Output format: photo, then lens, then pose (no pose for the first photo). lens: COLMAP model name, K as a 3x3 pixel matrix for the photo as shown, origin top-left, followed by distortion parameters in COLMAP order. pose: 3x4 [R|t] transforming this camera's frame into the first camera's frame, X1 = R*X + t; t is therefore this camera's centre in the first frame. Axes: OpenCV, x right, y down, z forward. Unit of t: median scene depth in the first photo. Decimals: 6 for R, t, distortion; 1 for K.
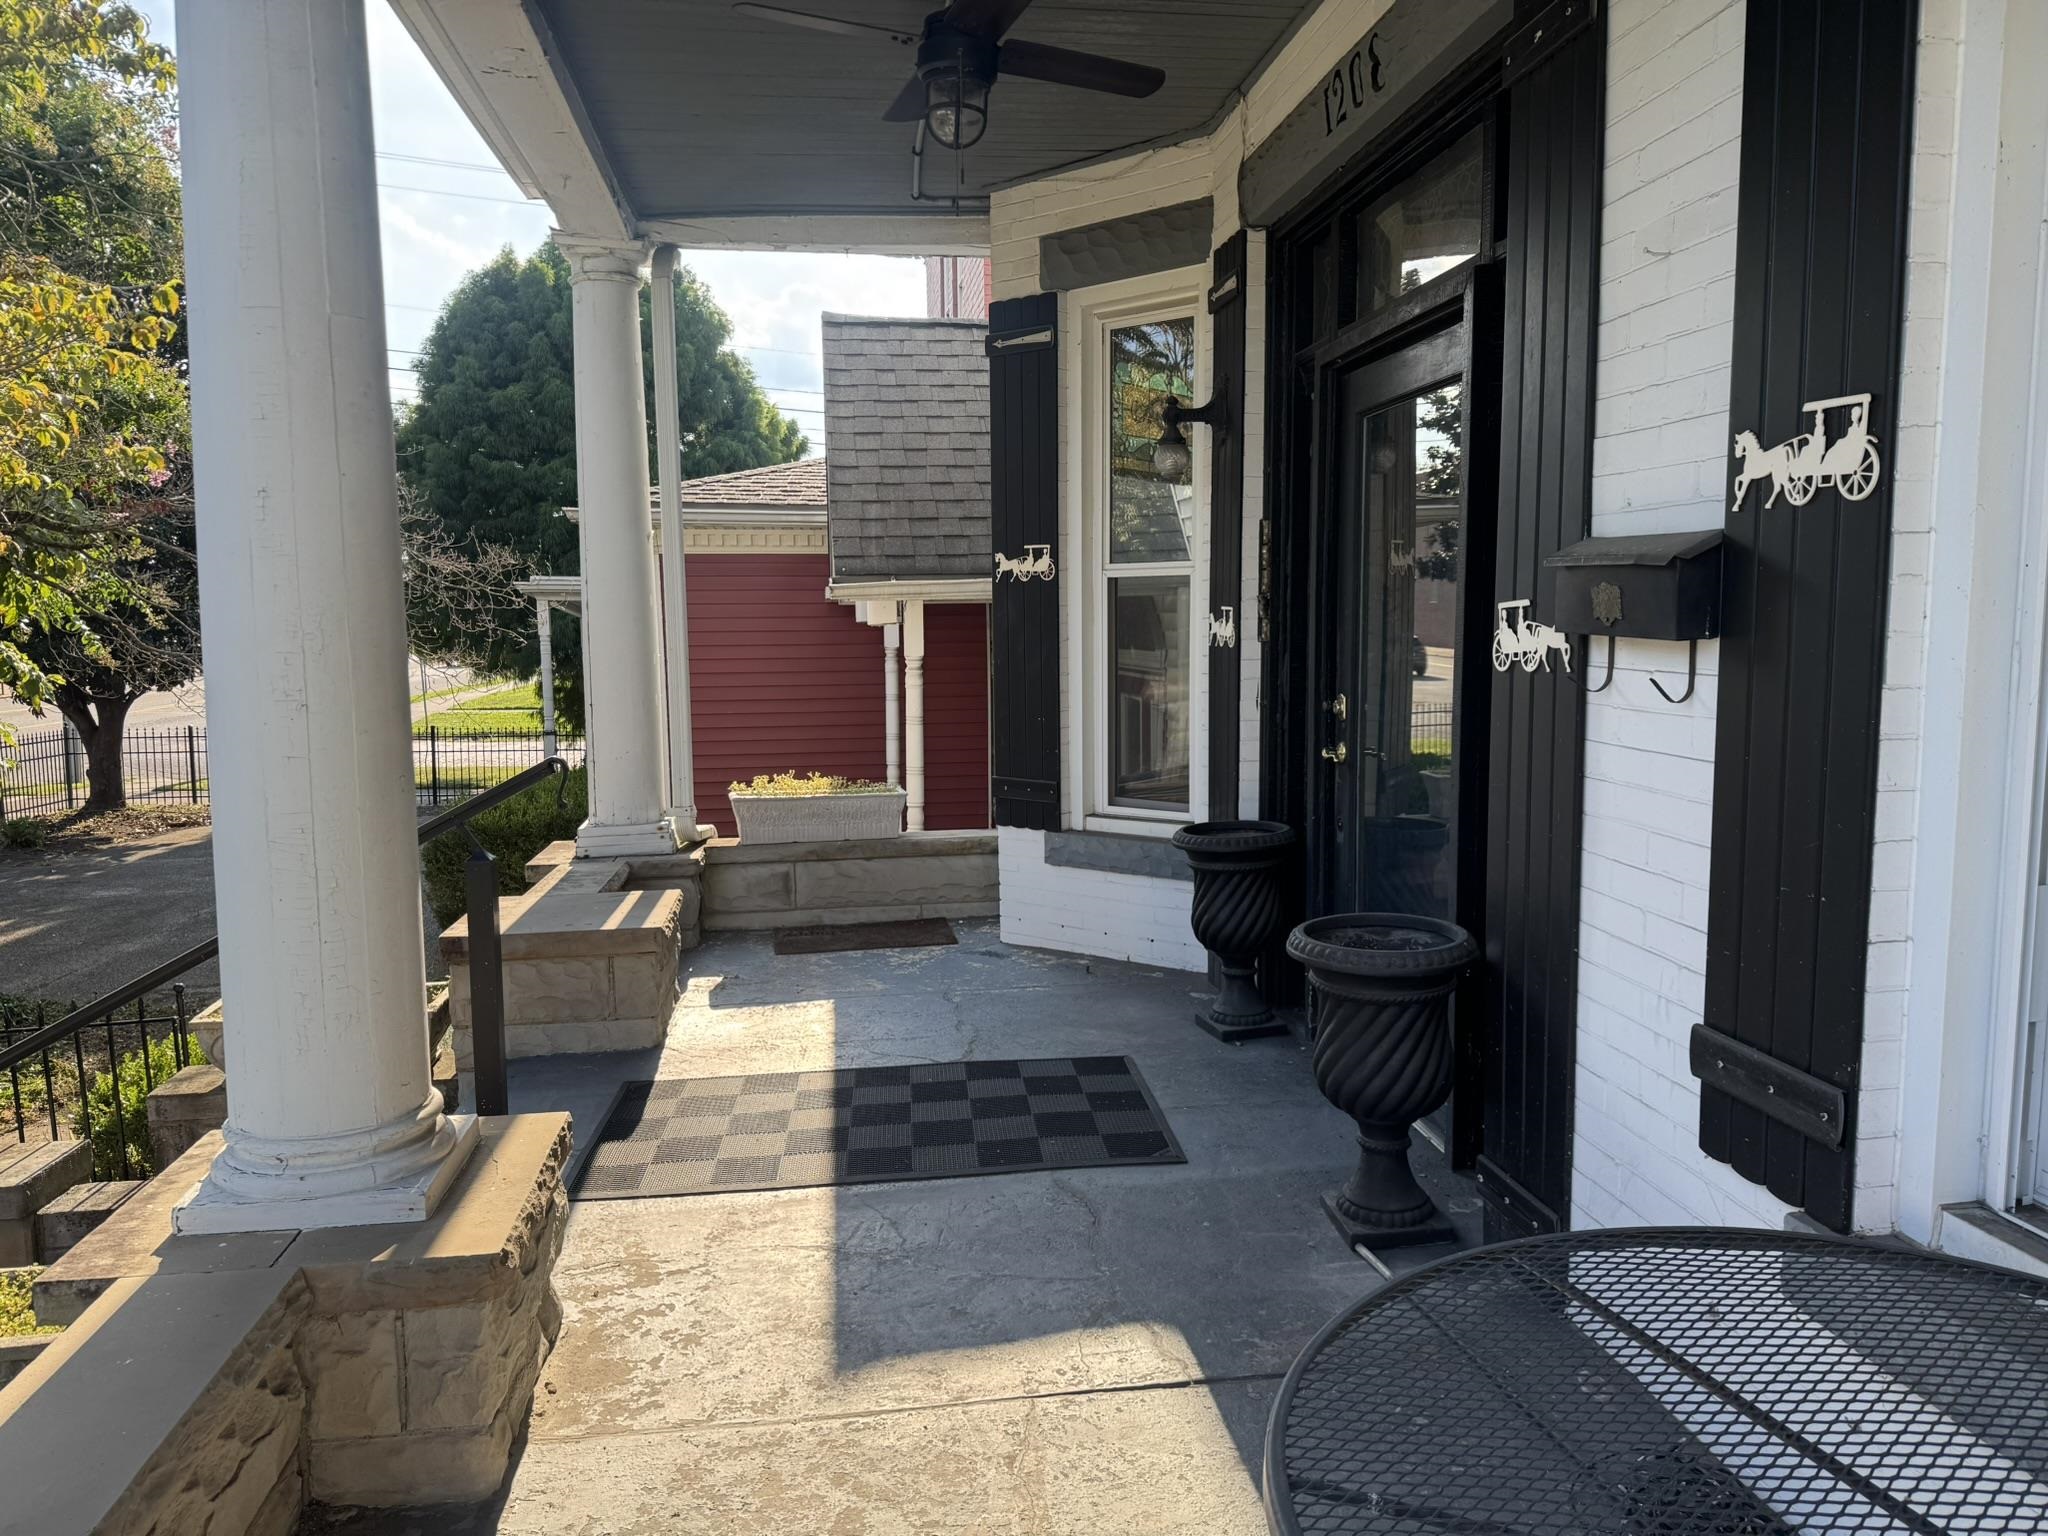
lens RADIAL K [[1436.2, 0, 1024.0], [0, 1436.2, 768.0], [0, 0, 1]] dist [0.002361, -0.000108]
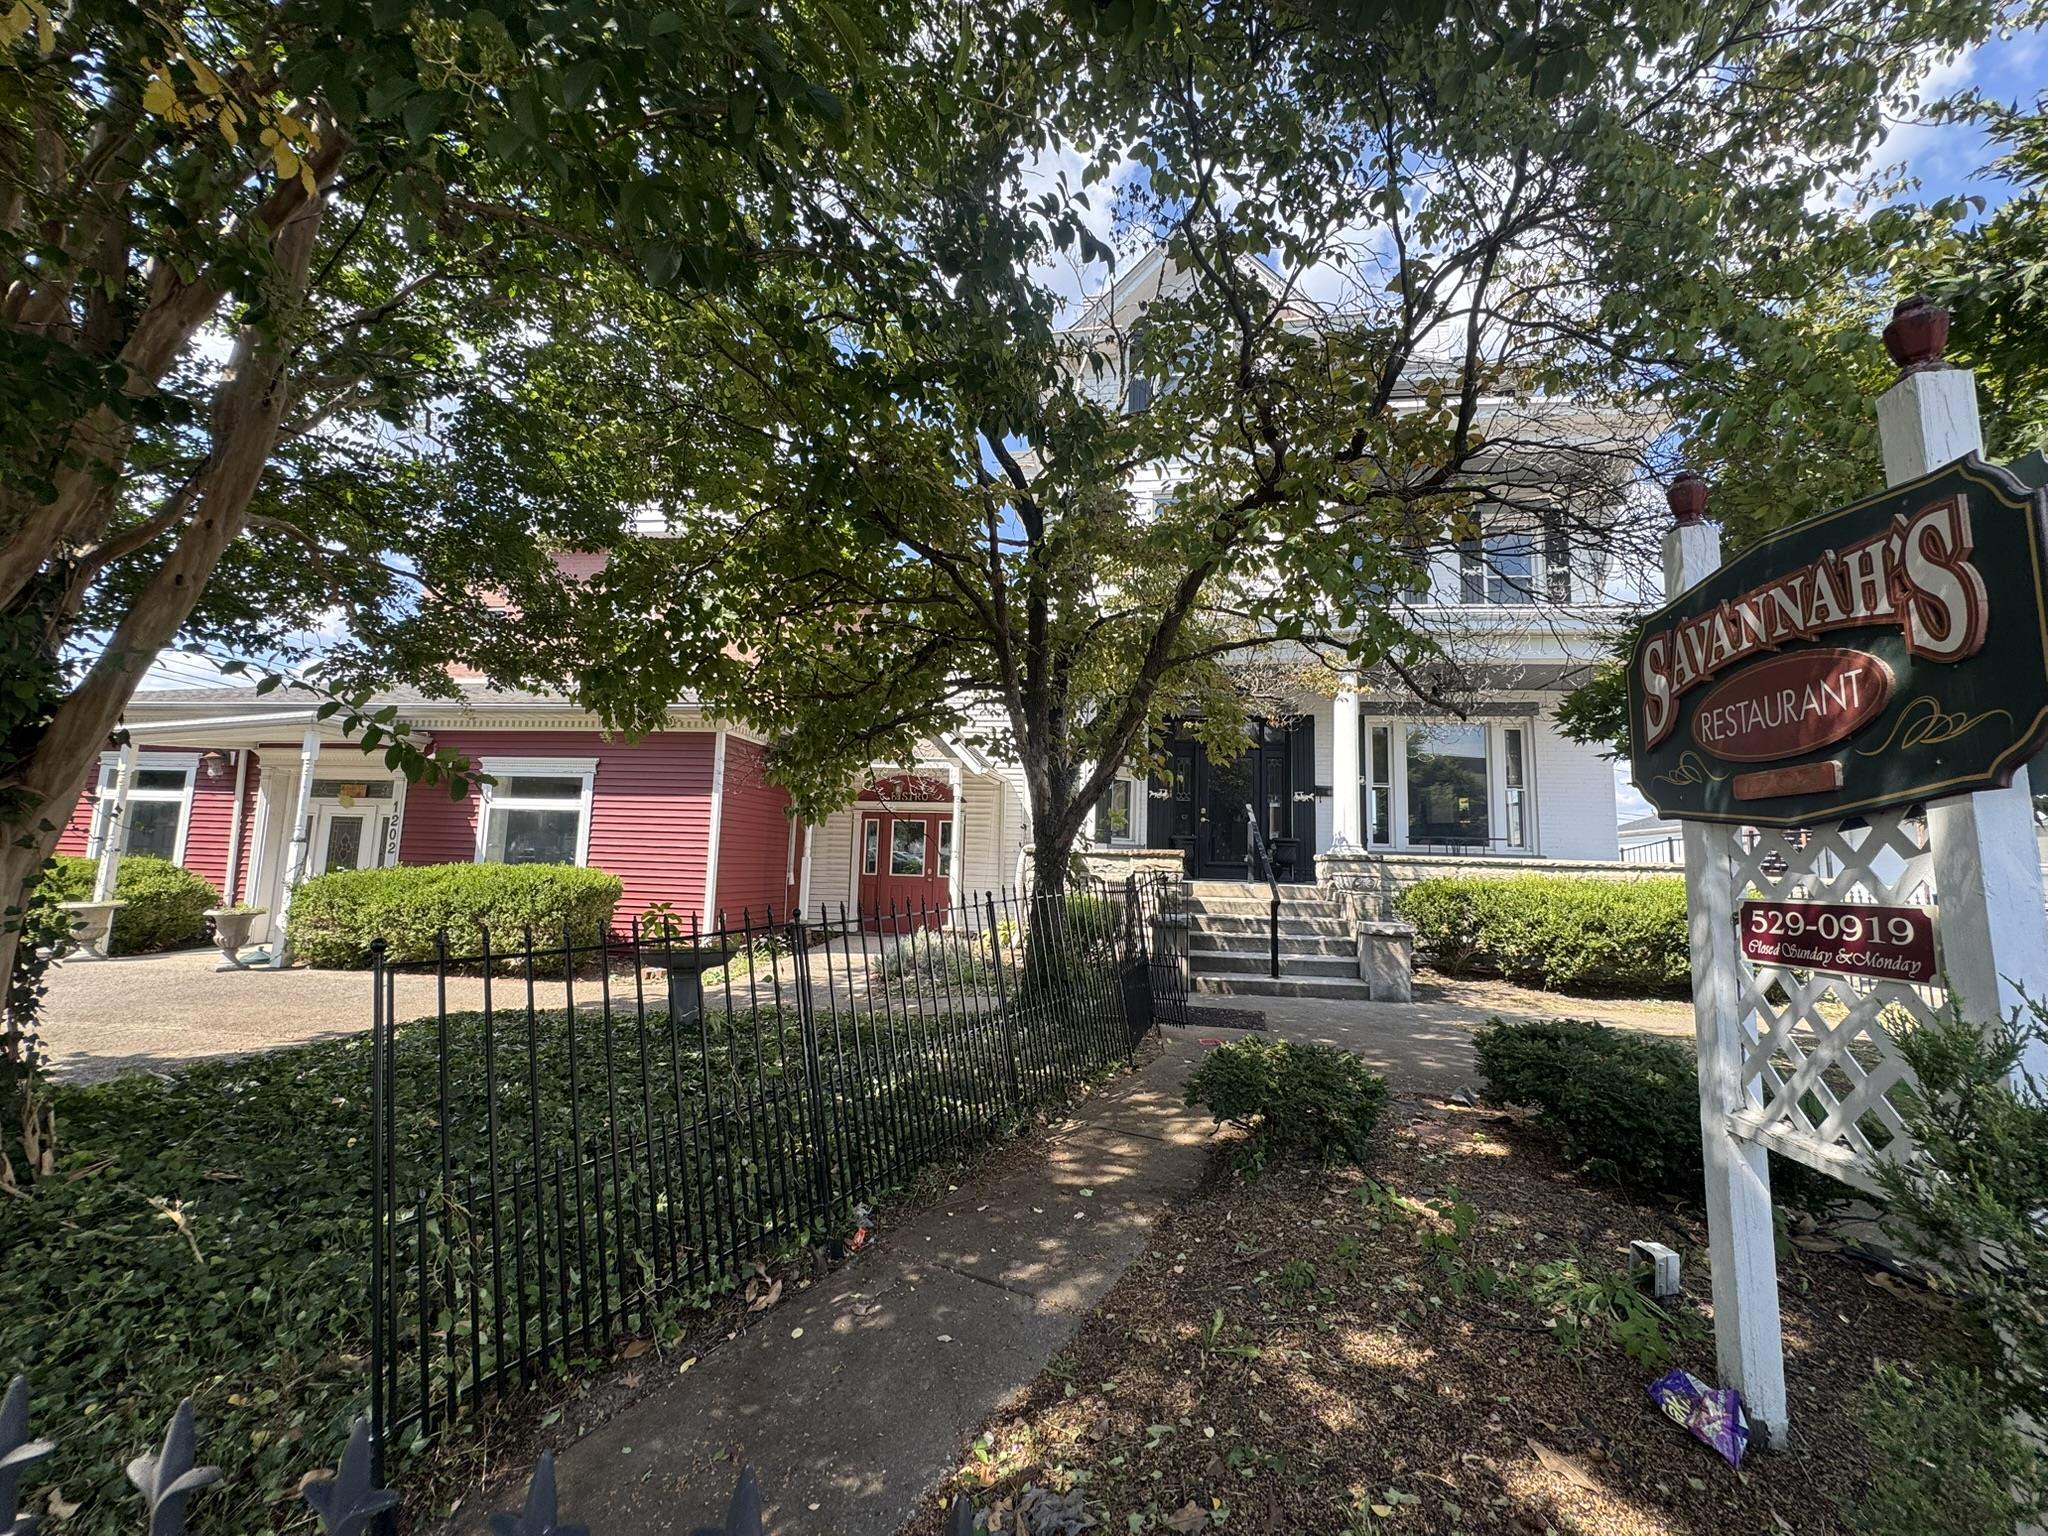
lens RADIAL K [[816.7, 0, 1023.9], [0, 816.7, 764.2], [0, 0, 1]] dist [-0.002226, -0.000089]
pose [[0.265166, 0.132132, 0.955106, -2.510645], [0.072941, 0.984979, -0.156515, 0.186159], [-0.961440, 0.111169, 0.251545, 0.765107]]
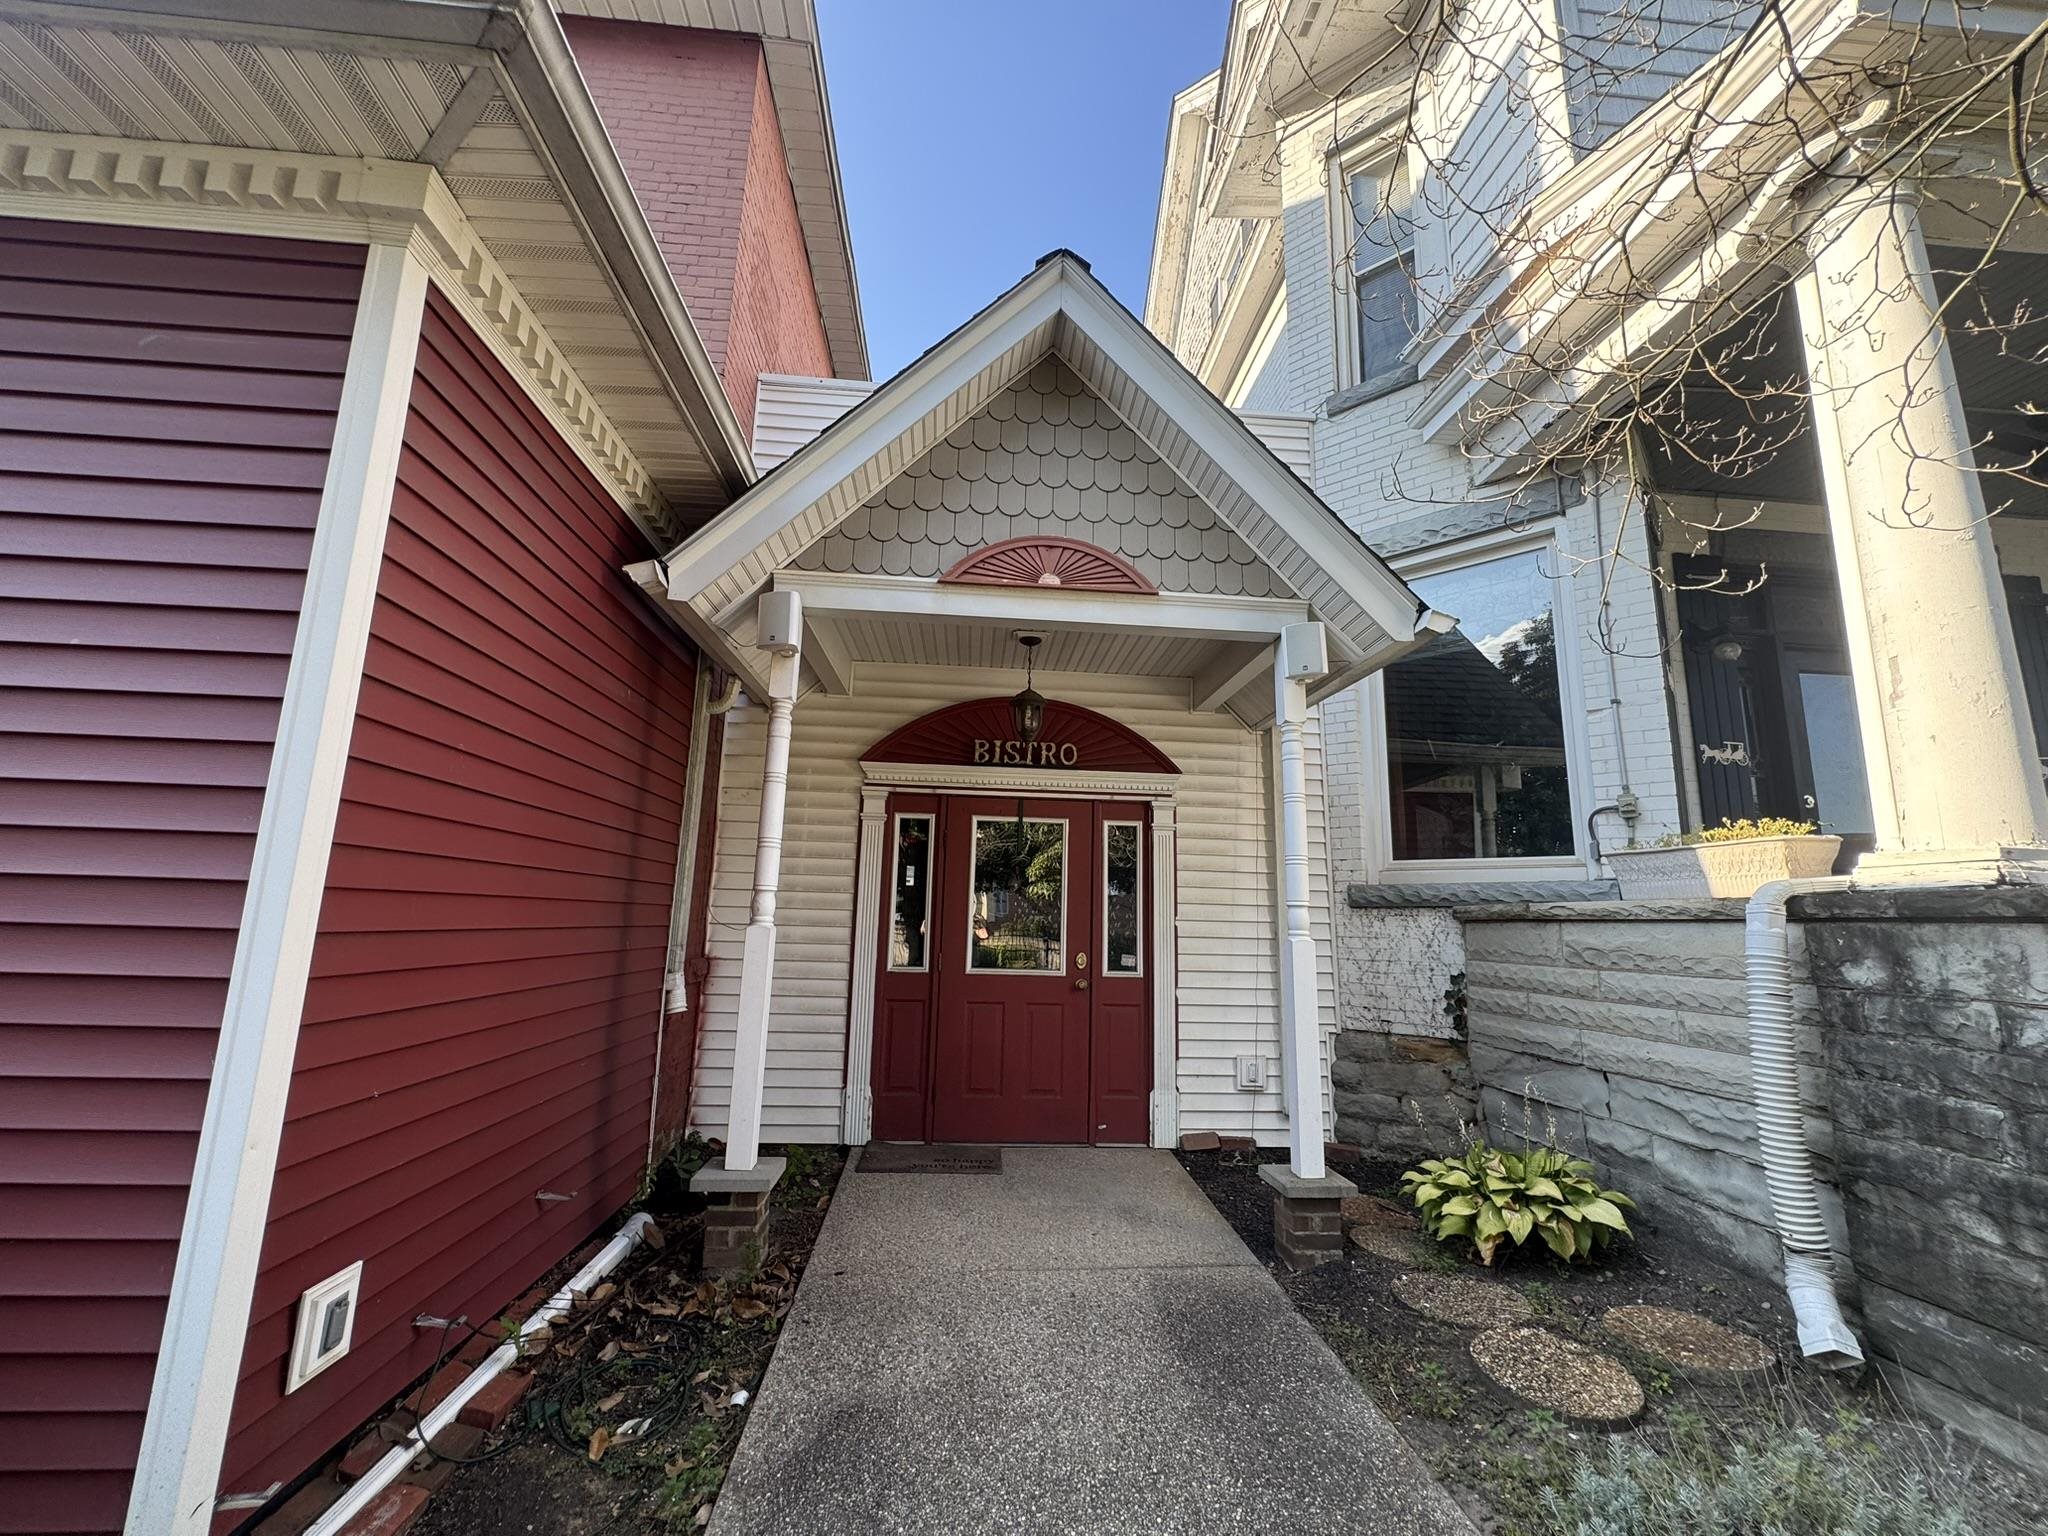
lens RADIAL K [[816.7, 0, 1023.9], [0, 816.7, 764.2], [0, 0, 1]] dist [-0.002226, -0.000089]
pose [[0.060545, 0.194372, 0.979058, -0.894193], [0.079388, 0.976812, -0.198836, 0.043636], [-0.995003, 0.089764, 0.043710, 1.836985]]
